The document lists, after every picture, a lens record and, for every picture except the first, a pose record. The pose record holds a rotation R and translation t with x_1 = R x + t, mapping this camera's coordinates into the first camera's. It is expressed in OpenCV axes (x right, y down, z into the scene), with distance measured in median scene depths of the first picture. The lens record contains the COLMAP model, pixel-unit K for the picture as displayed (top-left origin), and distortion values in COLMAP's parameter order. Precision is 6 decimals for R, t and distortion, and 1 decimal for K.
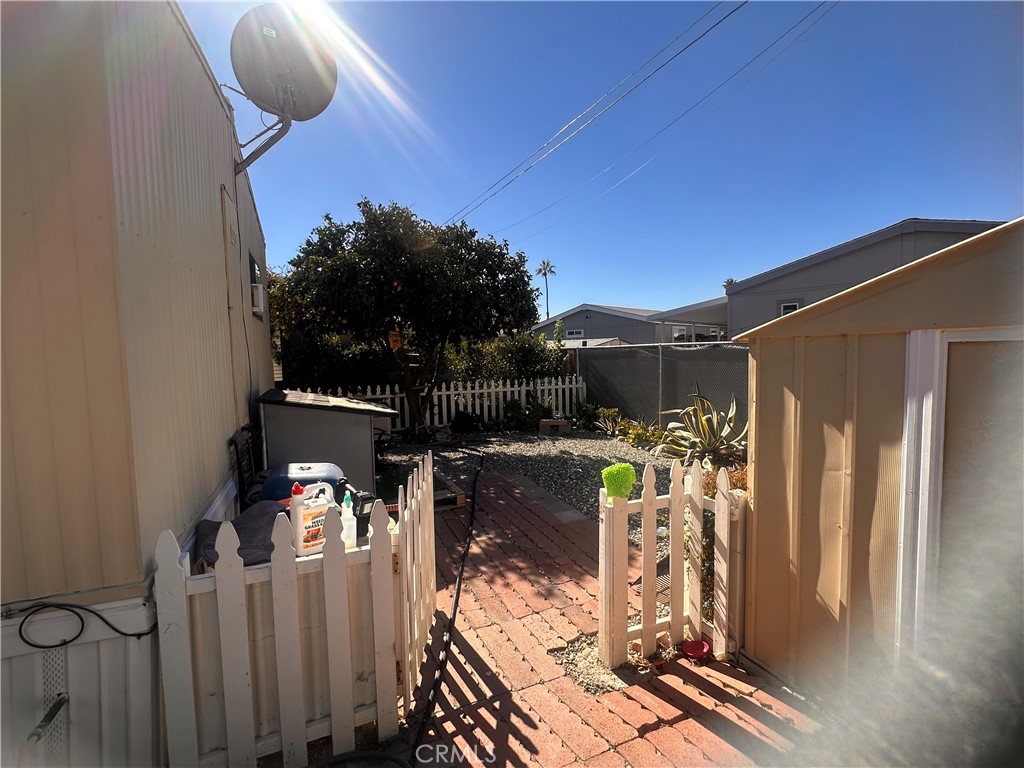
lens RADIAL K [[516.7, 0, 512.0], [0, 516.7, 384.0], [0, 0, 1]] dist [-0.000168, -0.000056]
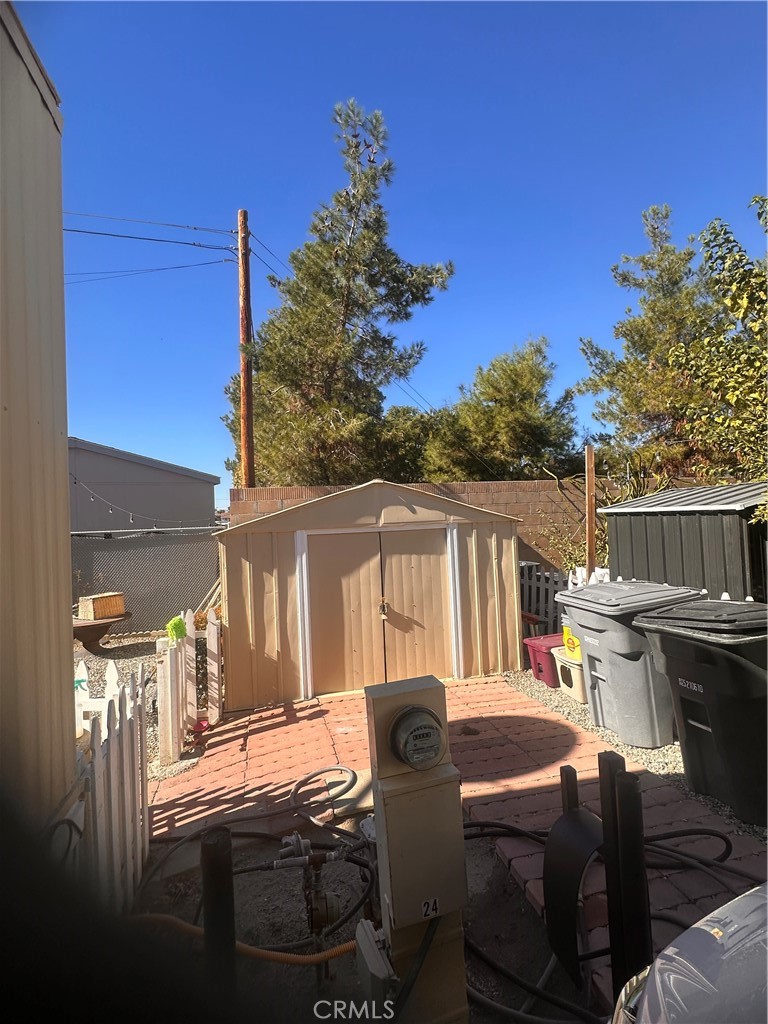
lens RADIAL K [[516.7, 0, 384.0], [0, 516.7, 512.0], [0, 0, 1]] dist [-0.000168, -0.000056]
pose [[0.098745, 0.054994, 0.993592, -1.405603], [0.121501, 0.990335, -0.066889, 0.027260], [-0.987667, 0.127327, 0.091109, 0.228925]]
